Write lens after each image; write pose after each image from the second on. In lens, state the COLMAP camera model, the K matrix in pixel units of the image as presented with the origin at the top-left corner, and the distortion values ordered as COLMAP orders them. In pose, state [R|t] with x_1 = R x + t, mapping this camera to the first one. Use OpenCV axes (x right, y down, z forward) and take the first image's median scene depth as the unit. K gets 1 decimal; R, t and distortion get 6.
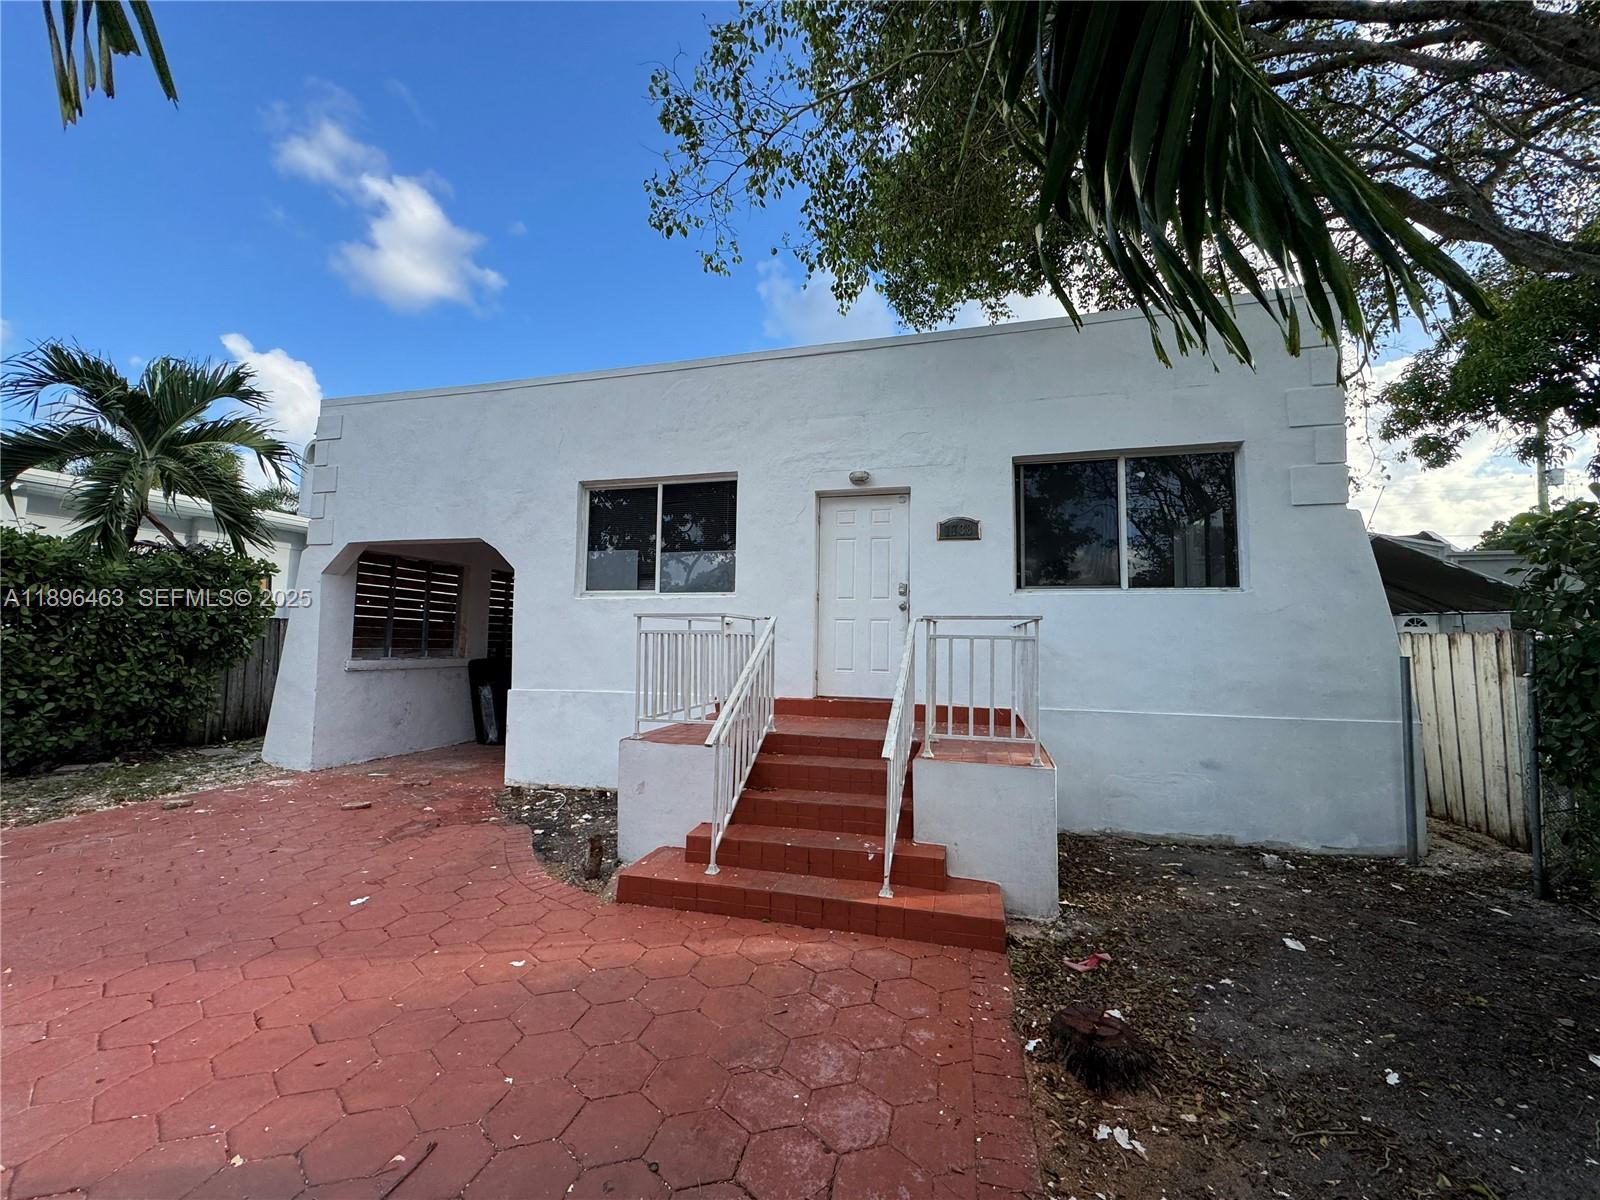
lens RADIAL K [[649.2, 0, 797.9], [0, 649.2, 595.0], [0, 0, 1]] dist [-0.002279, -0.000169]
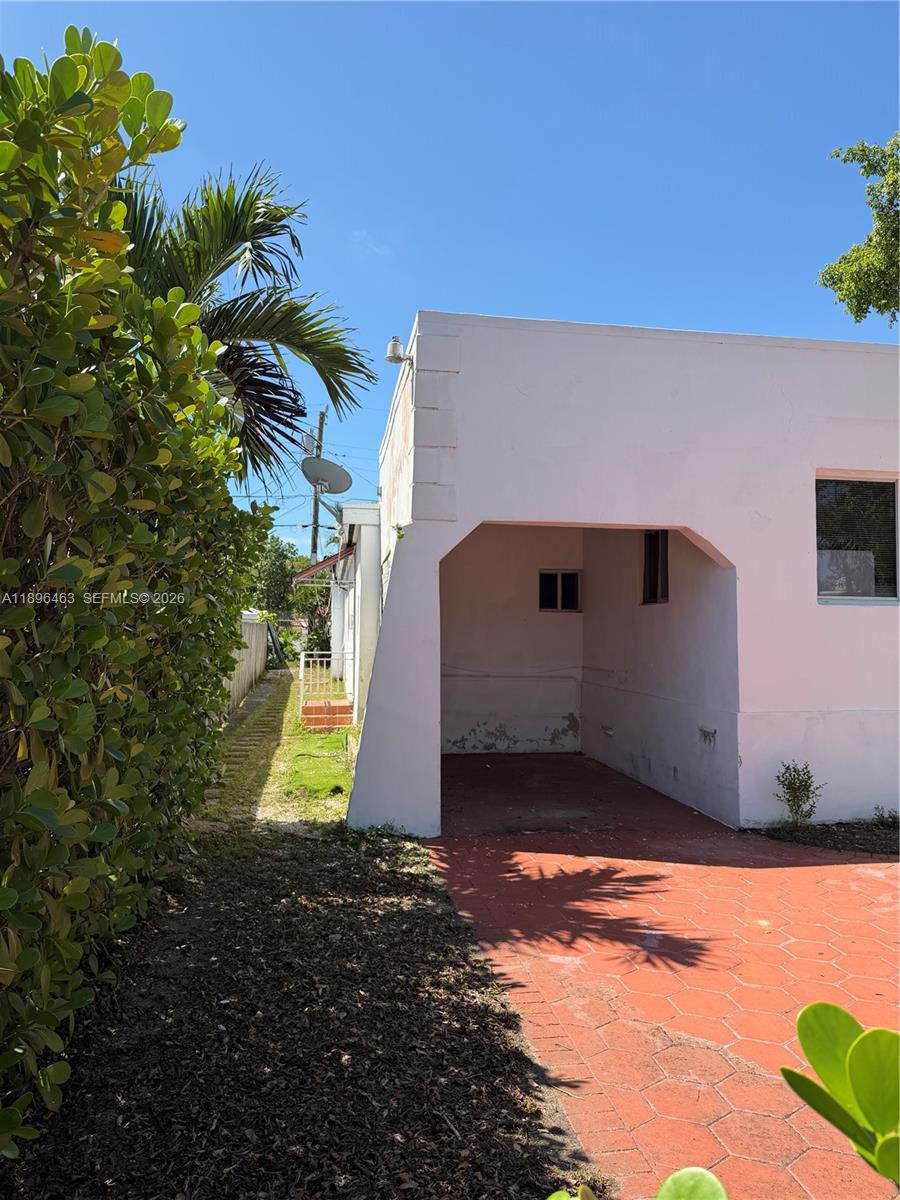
lens RADIAL K [[831.7, 0, 451.1], [0, 831.7, 589.9], [0, 0, 1]] dist [0.116498, -0.183166]
pose [[0.912241, 0.019201, 0.409203, -2.005694], [-0.026679, 0.999565, 0.012572, -0.023422], [-0.408784, -0.022386, 0.912357, 0.284050]]
